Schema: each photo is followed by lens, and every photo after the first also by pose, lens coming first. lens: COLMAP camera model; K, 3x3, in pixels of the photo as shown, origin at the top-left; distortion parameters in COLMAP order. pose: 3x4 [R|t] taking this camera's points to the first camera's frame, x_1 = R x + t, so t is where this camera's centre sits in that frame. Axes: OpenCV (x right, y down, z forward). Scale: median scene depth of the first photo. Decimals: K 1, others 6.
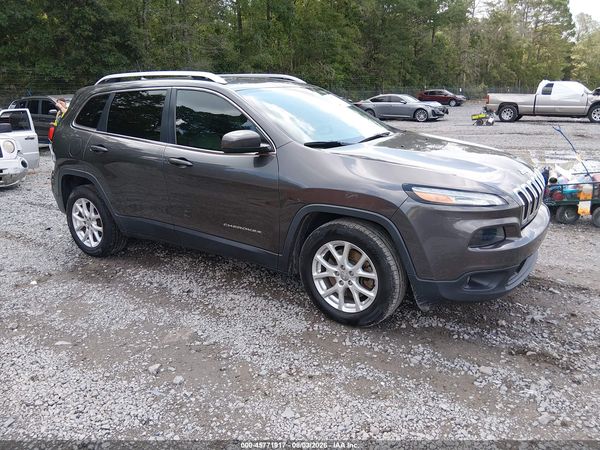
lens RADIAL K [[452.0, 0, 299.1], [0, 452.0, 223.8], [0, 0, 1]] dist [0.078941, -0.128072]
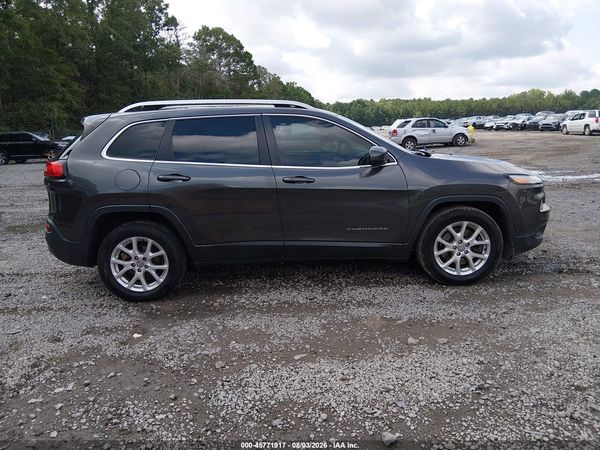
lens RADIAL K [[452.0, 0, 299.1], [0, 452.0, 223.8], [0, 0, 1]] dist [0.078941, -0.128072]
pose [[0.821469, -0.126907, 0.555953, -0.744087], [0.172861, 0.984468, -0.030693, 0.001893], [-0.543423, 0.121316, 0.830647, 0.093188]]
